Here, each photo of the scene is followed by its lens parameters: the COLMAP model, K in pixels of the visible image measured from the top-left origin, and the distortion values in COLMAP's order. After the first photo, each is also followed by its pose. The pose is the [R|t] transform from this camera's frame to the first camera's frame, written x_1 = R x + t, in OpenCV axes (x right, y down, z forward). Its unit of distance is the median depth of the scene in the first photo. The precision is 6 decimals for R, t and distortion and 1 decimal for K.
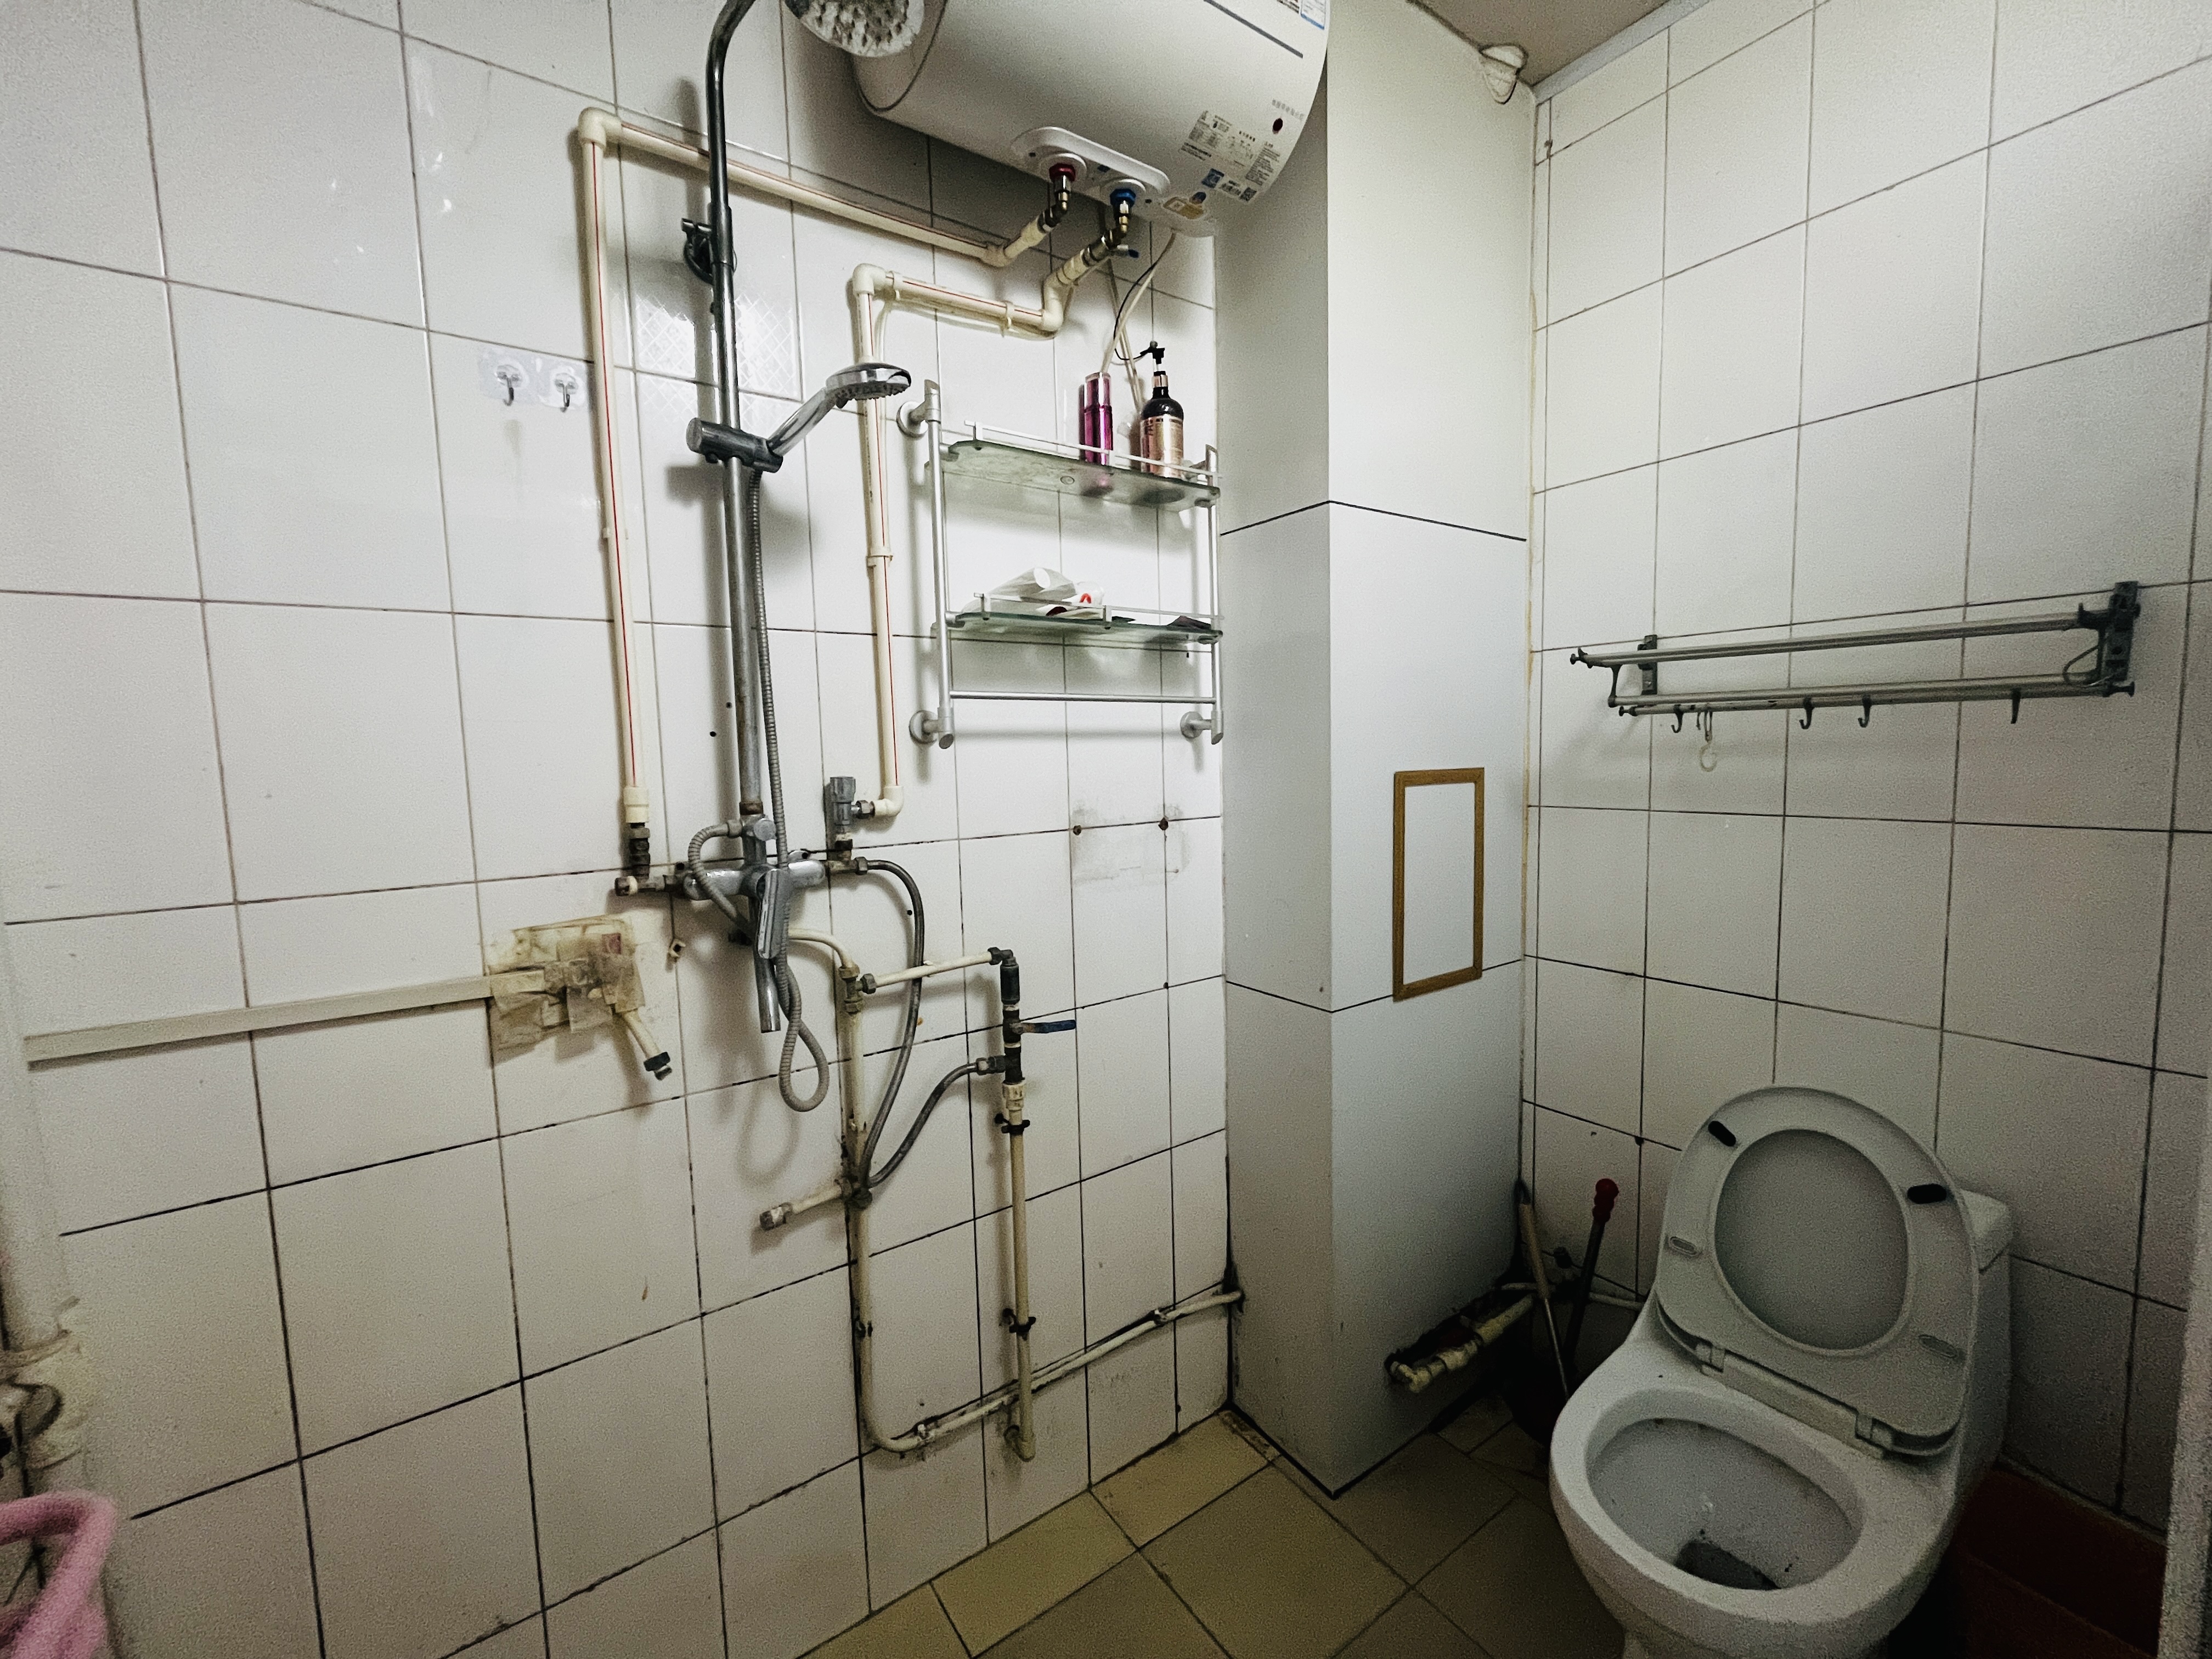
lens RADIAL K [[899.3, 0, 1106.0], [0, 899.3, 829.5], [0, 0, 1]] dist [-0.009212, 0.000216]
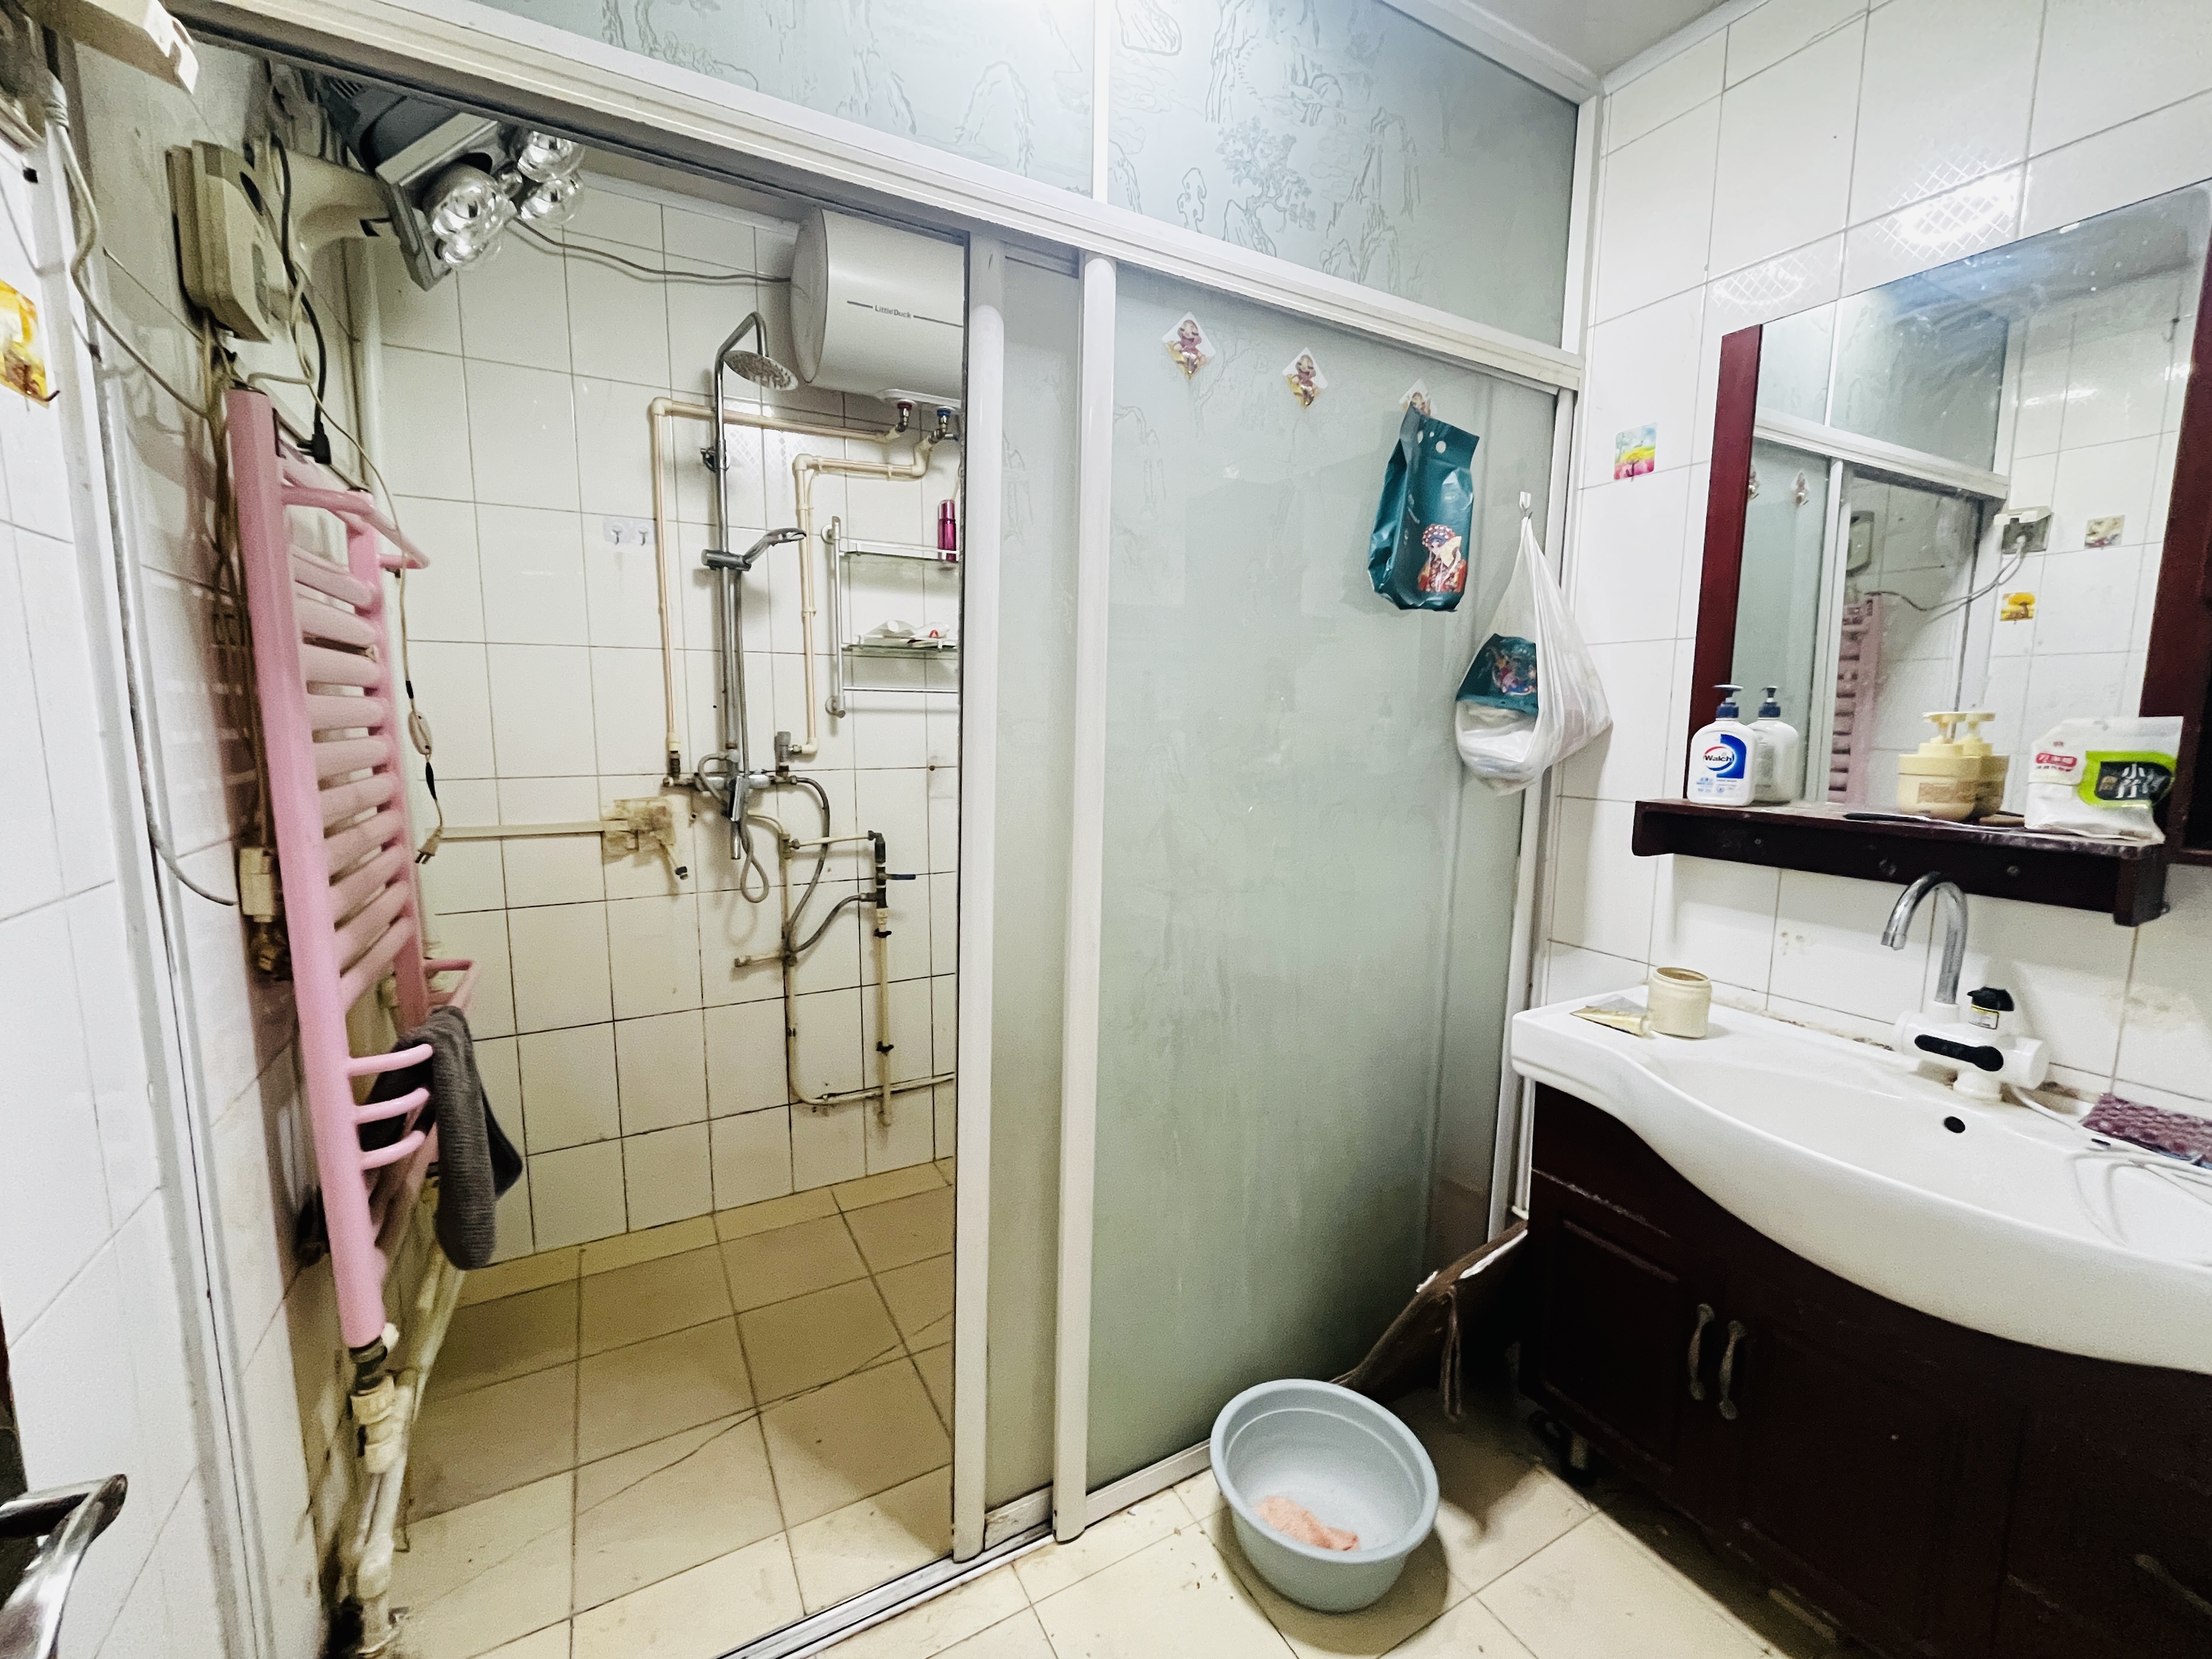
lens RADIAL K [[882.4, 0, 1106.0], [0, 882.4, 829.5], [0, 0, 1]] dist [-0.013700, -0.000218]
pose [[0.994877, 0.043506, -0.091255, 0.555512], [-0.040109, 0.998445, 0.038726, 0.047463], [0.092798, -0.034867, 0.995074, -0.775627]]
